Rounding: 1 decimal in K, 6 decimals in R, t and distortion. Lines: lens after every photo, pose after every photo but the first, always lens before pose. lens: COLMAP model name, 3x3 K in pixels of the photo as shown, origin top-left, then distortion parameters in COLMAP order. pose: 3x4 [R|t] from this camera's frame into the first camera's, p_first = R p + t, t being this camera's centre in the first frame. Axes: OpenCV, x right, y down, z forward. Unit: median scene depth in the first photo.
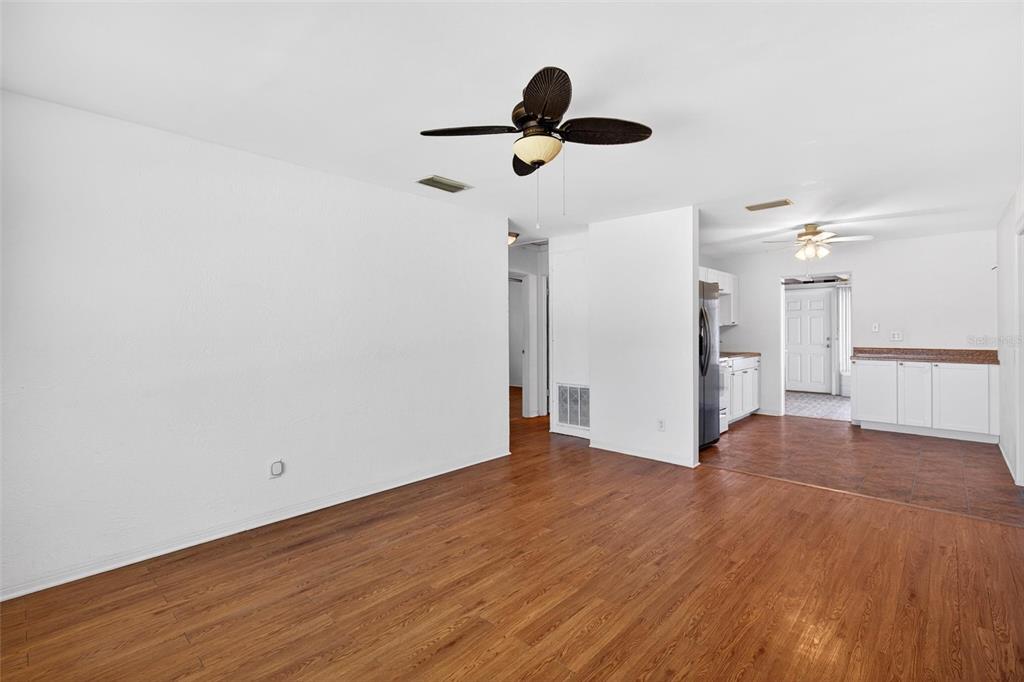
lens RADIAL K [[466.7, 0, 508.7], [0, 466.7, 330.3], [0, 0, 1]] dist [0.000513, 0.000780]
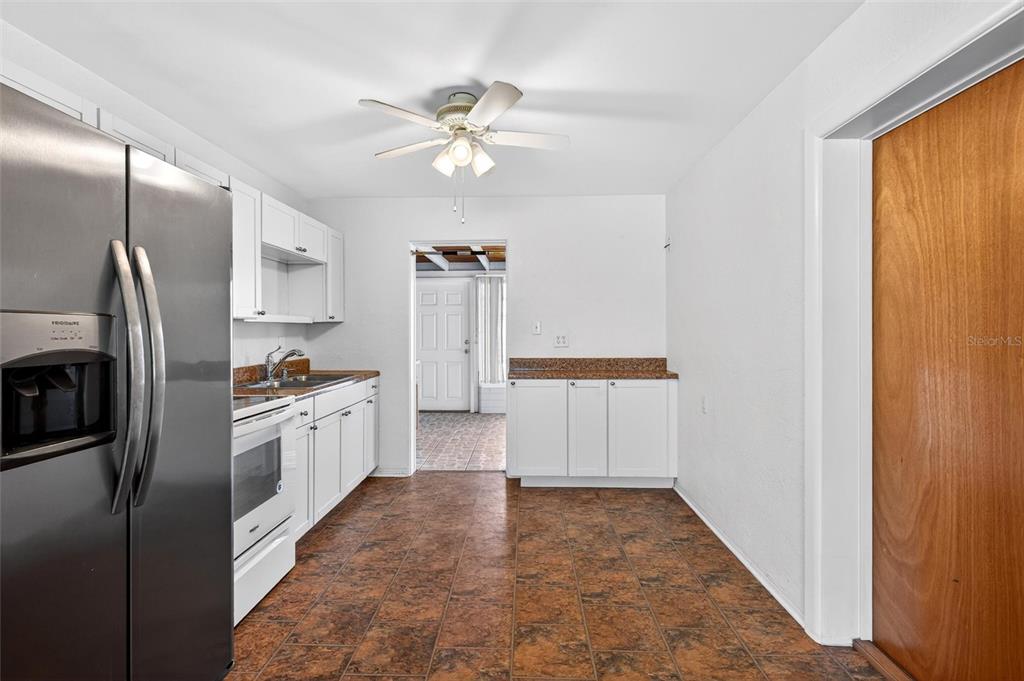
lens RADIAL K [[473.6, 0, 508.4], [0, 473.6, 331.4], [0, 0, 1]] dist [0.002200, 0.000515]
pose [[0.754346, -0.000367, 0.656477, 0.496812], [-0.000169, 1.000000, 0.000753, -0.001330], [-0.656477, -0.000679, 0.754346, 0.816886]]
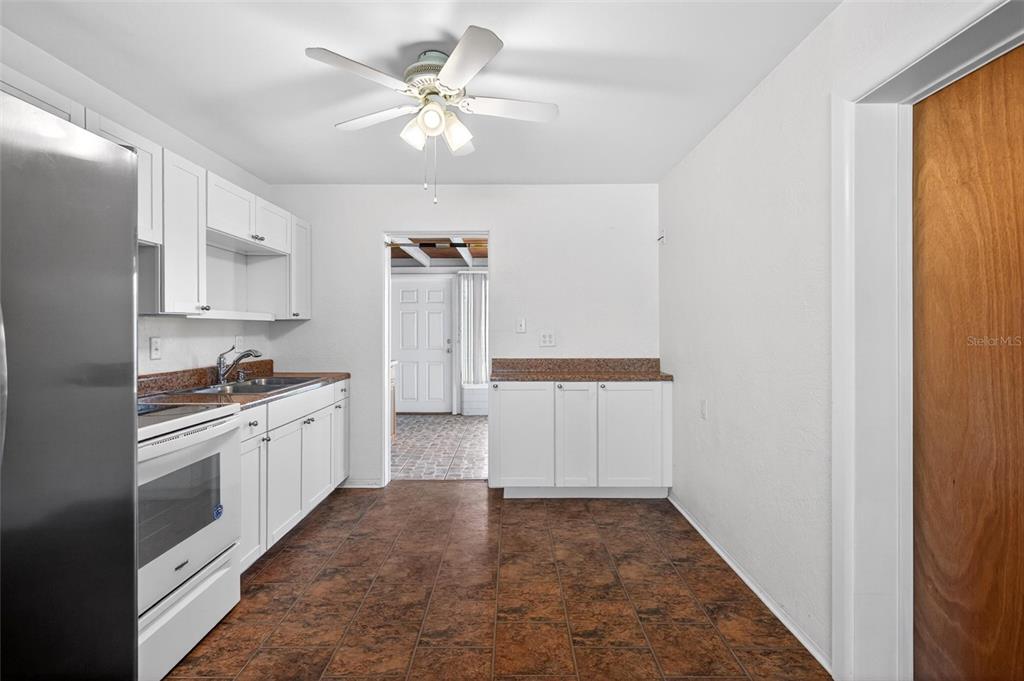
lens RADIAL K [[466.7, 0, 508.7], [0, 466.7, 329.8], [0, 0, 1]] dist [0.000513, 0.000780]
pose [[0.733691, 0.001126, 0.679482, 0.561624], [-0.000403, 0.999999, -0.001222, 0.000789], [-0.679483, 0.000623, 0.733691, 0.880494]]
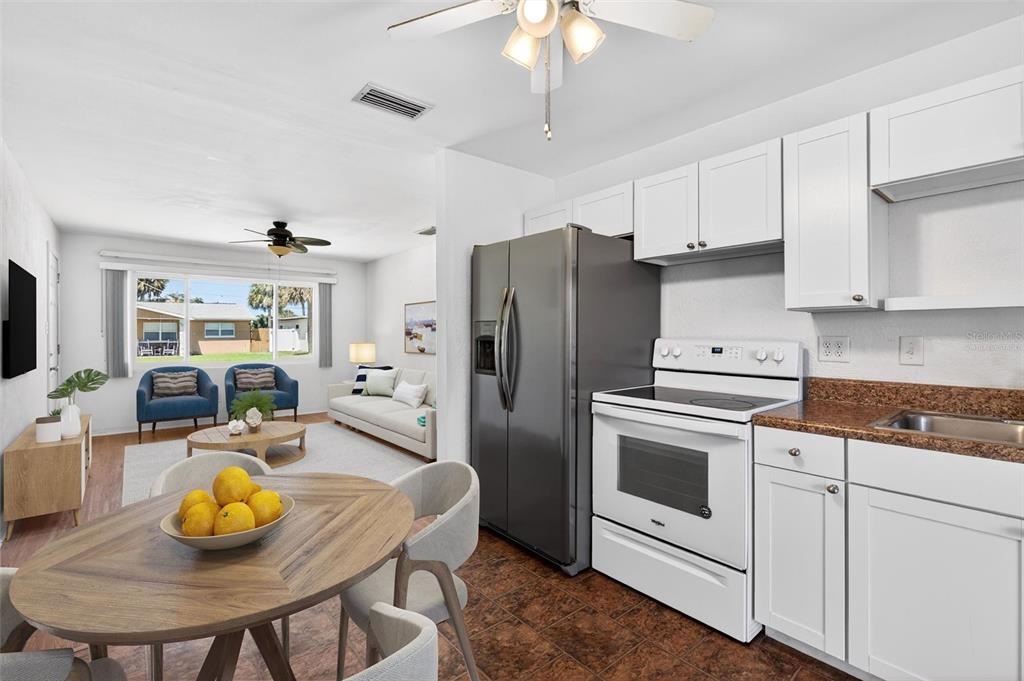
lens RADIAL K [[461.0, 0, 511.2], [0, 461.0, 330.7], [0, 0, 1]] dist [0.001164, 0.000087]
pose [[-0.114695, -0.001046, -0.993400, 1.208284], [0.003156, 0.999994, -0.001417, 0.003244], [0.993396, -0.003298, -0.114691, 1.328967]]
